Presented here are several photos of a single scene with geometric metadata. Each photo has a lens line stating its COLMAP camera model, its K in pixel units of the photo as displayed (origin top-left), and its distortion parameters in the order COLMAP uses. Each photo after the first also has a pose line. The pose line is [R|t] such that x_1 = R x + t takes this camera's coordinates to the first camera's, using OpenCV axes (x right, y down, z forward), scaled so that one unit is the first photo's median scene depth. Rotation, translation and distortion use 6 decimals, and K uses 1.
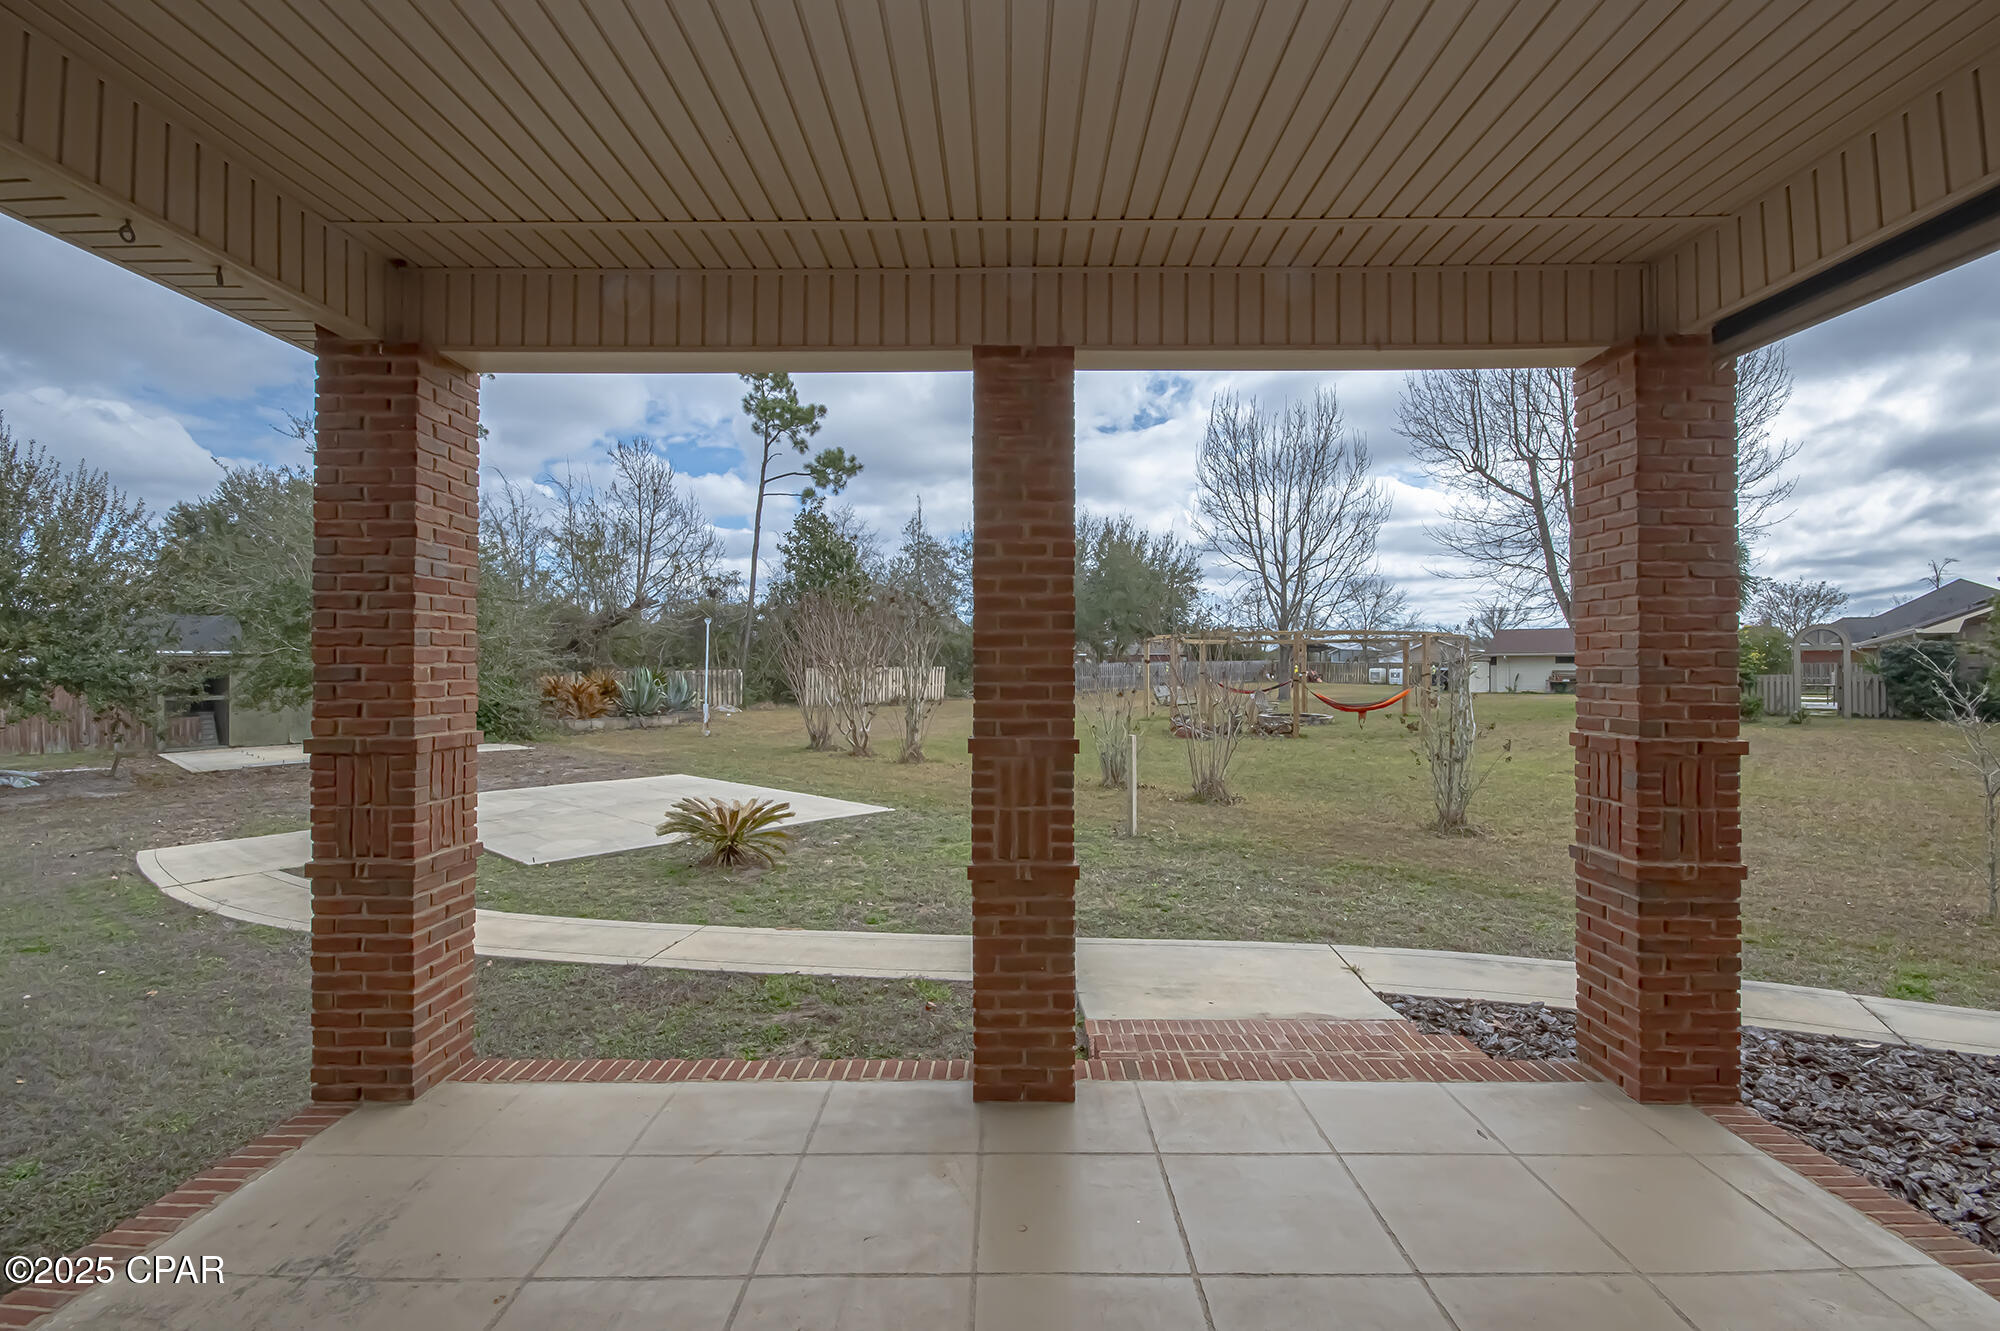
lens RADIAL K [[872.5, 0, 1005.2], [0, 872.5, 661.1], [0, 0, 1]] dist [0.003264, 0.000567]
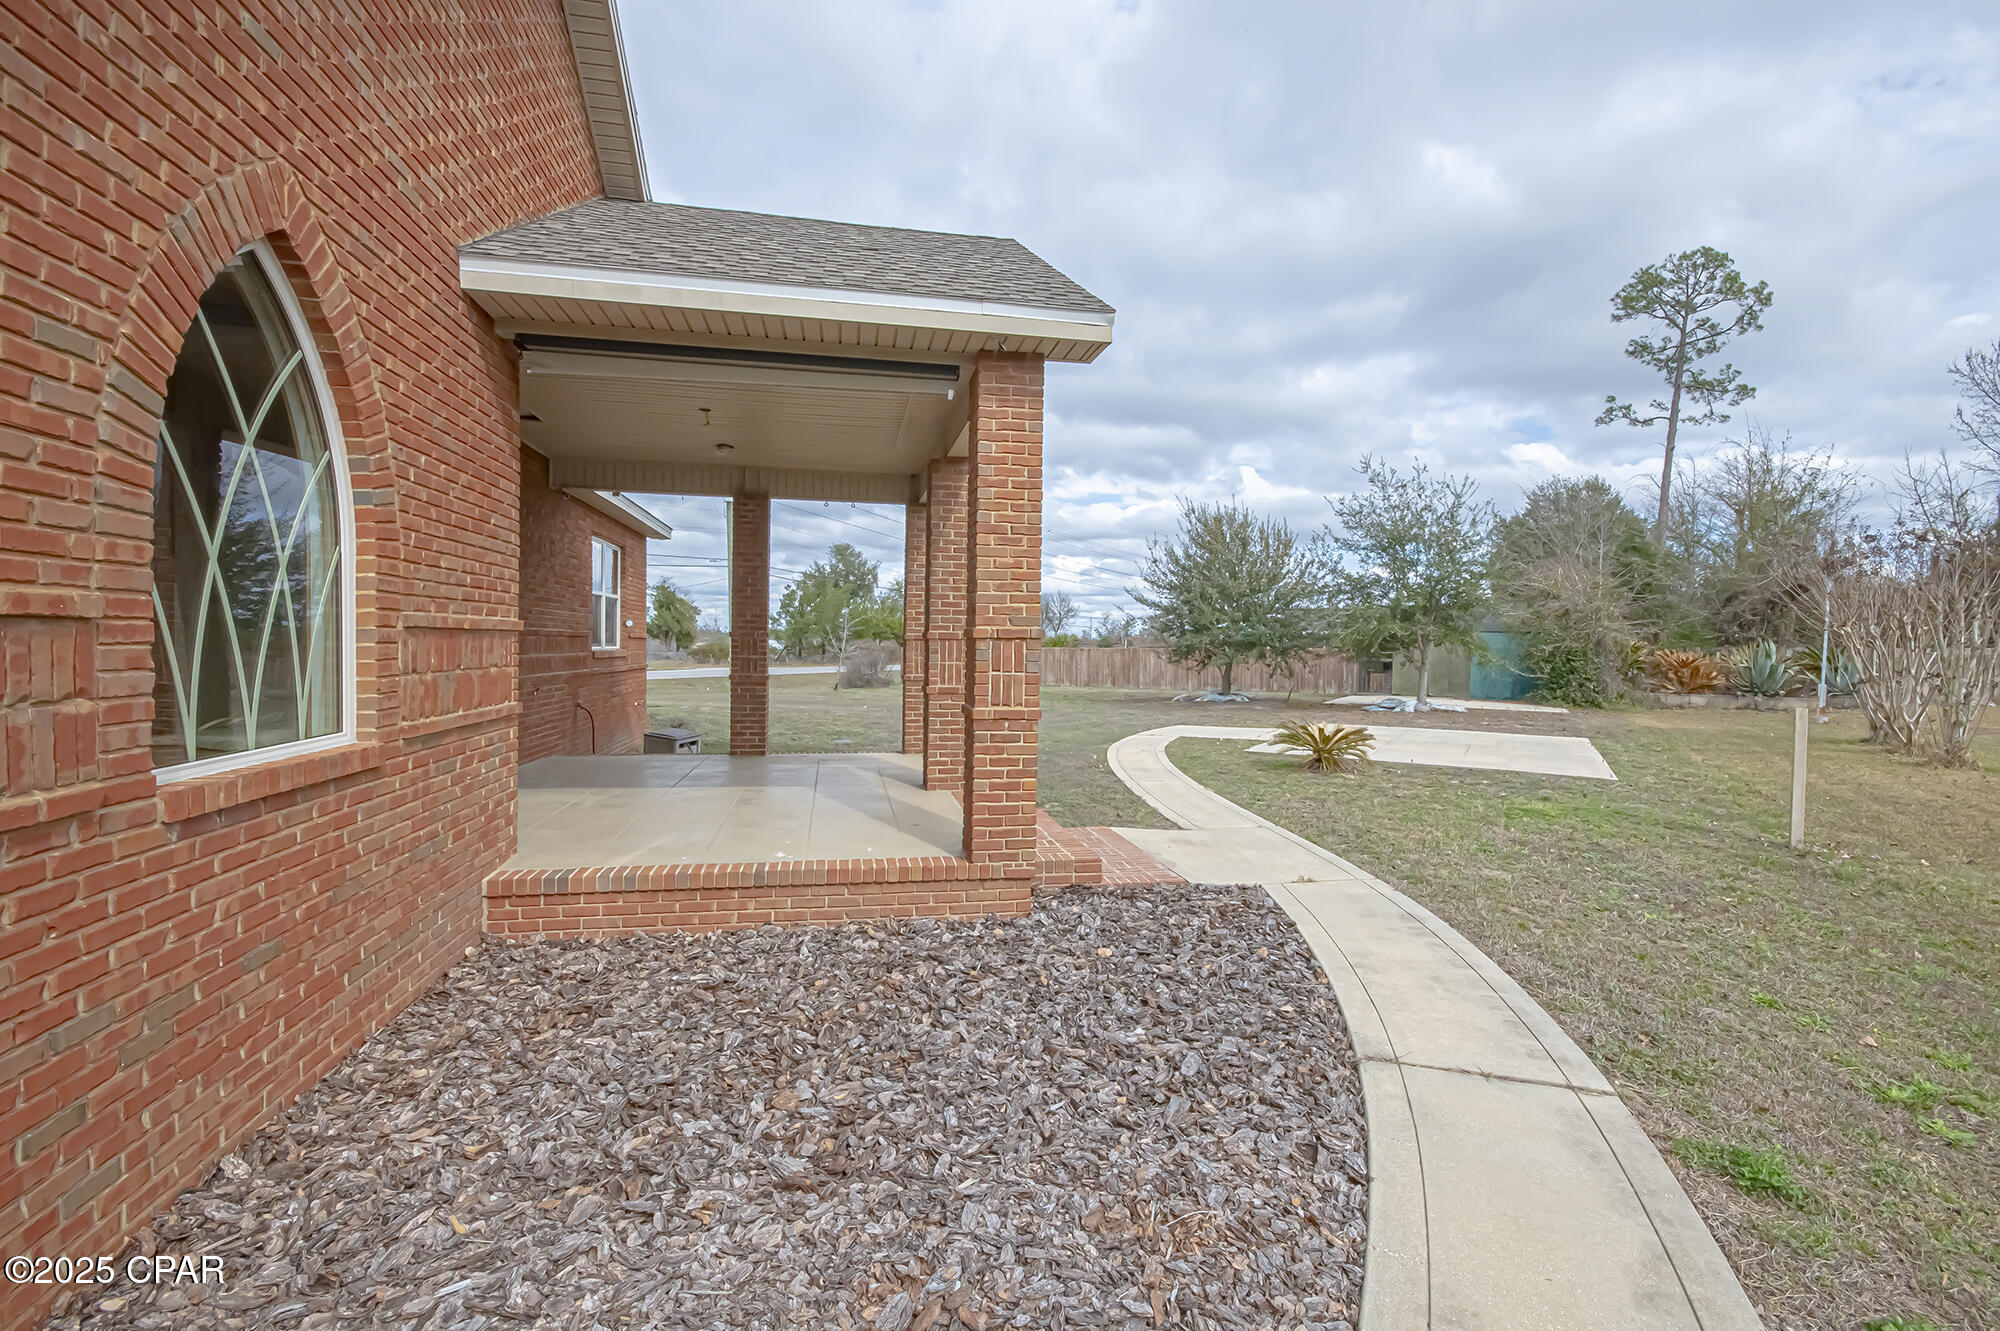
lens RADIAL K [[872.5, 0, 1005.2], [0, 872.5, 661.1], [0, 0, 1]] dist [0.003264, 0.000567]
pose [[0.192219, 0.023028, -0.981082, 0.366214], [-0.010015, 0.999719, 0.021504, 0.021834], [0.981301, 0.005692, 0.192396, 0.125985]]
